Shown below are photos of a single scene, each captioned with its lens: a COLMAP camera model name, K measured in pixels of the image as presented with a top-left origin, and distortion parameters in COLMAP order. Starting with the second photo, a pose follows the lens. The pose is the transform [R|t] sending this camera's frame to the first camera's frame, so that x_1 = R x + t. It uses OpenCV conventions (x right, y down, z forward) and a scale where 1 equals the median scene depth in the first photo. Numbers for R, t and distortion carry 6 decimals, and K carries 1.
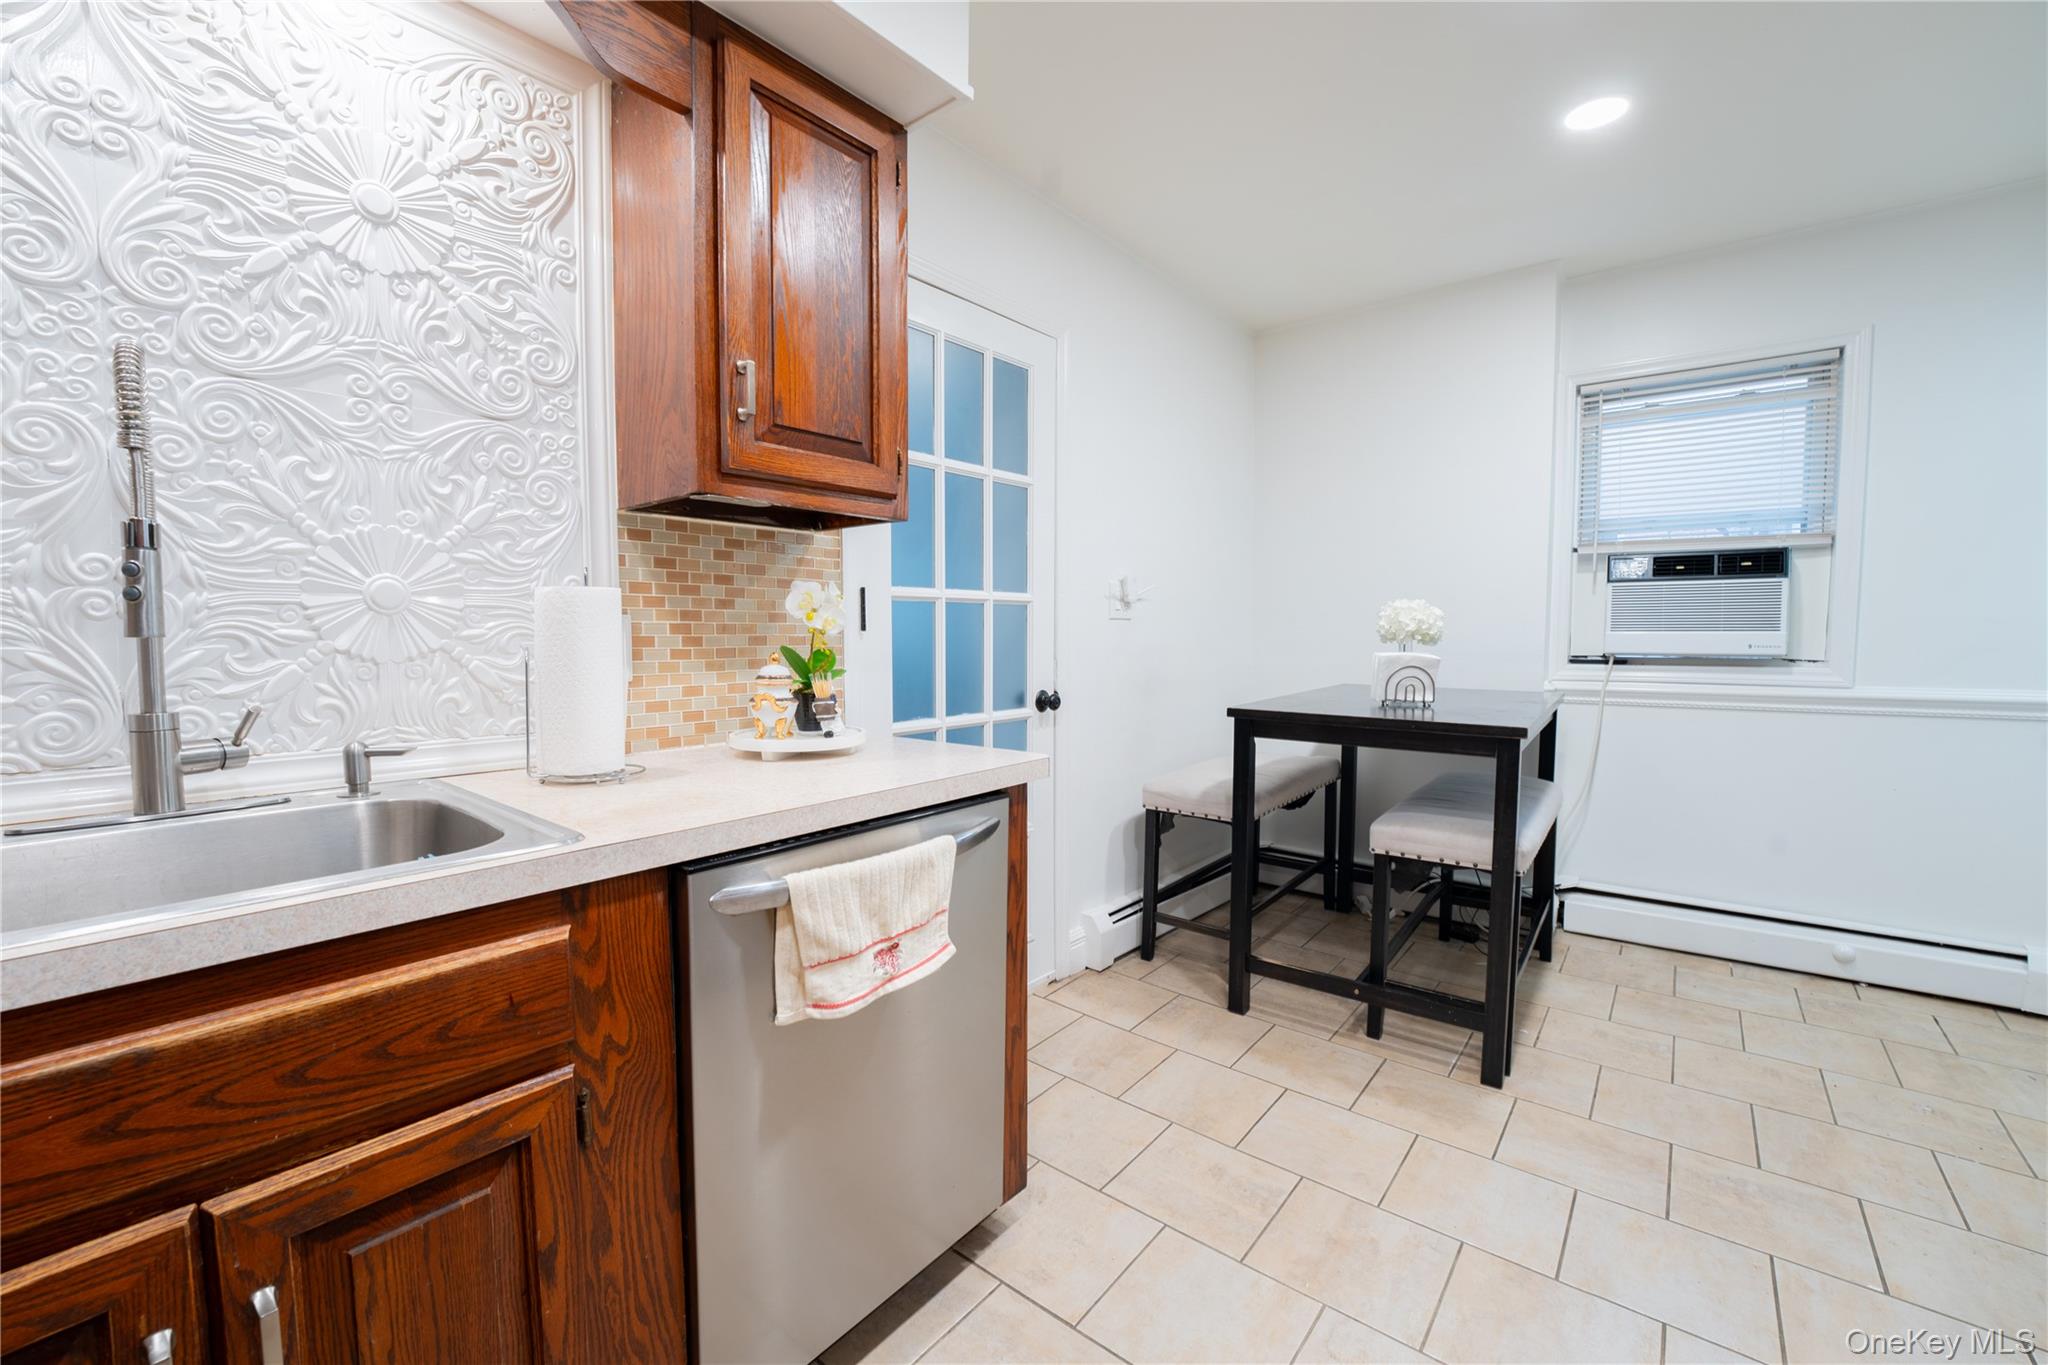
lens RADIAL K [[832.3, 0, 1024.1], [0, 832.3, 680.9], [0, 0, 1]] dist [-0.000559, -0.000181]
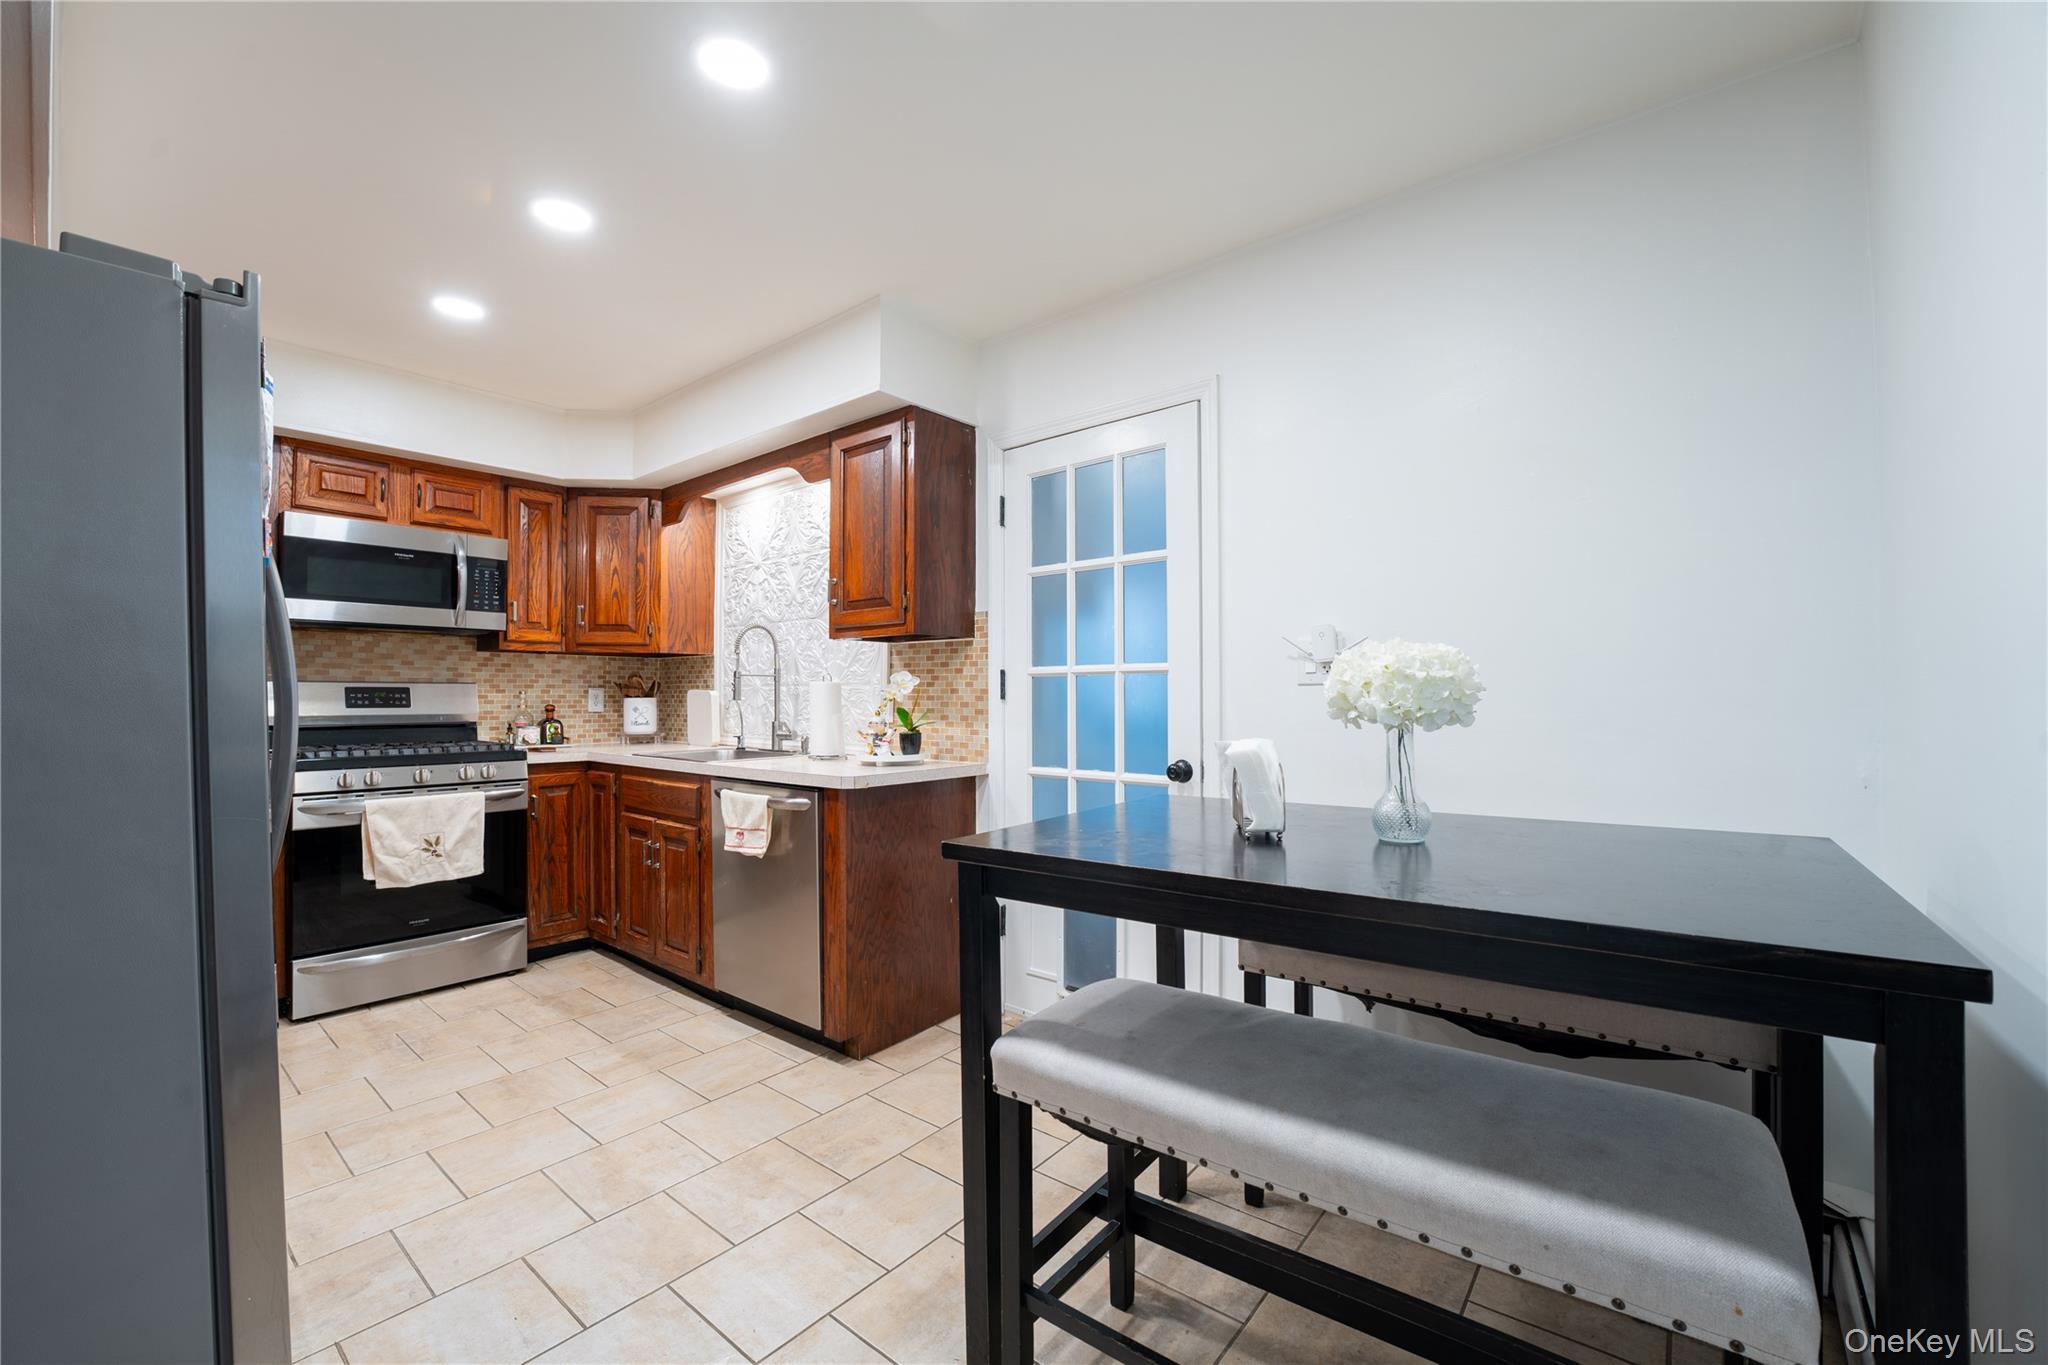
lens RADIAL K [[832.3, 0, 1022.5], [0, 832.3, 695.2], [0, 0, 1]] dist [-0.000559, -0.000181]
pose [[-0.007172, -0.008151, -0.999941, 1.433635], [-0.063165, 0.997974, -0.007681, -0.064650], [0.997977, 0.063106, -0.007672, 1.174694]]
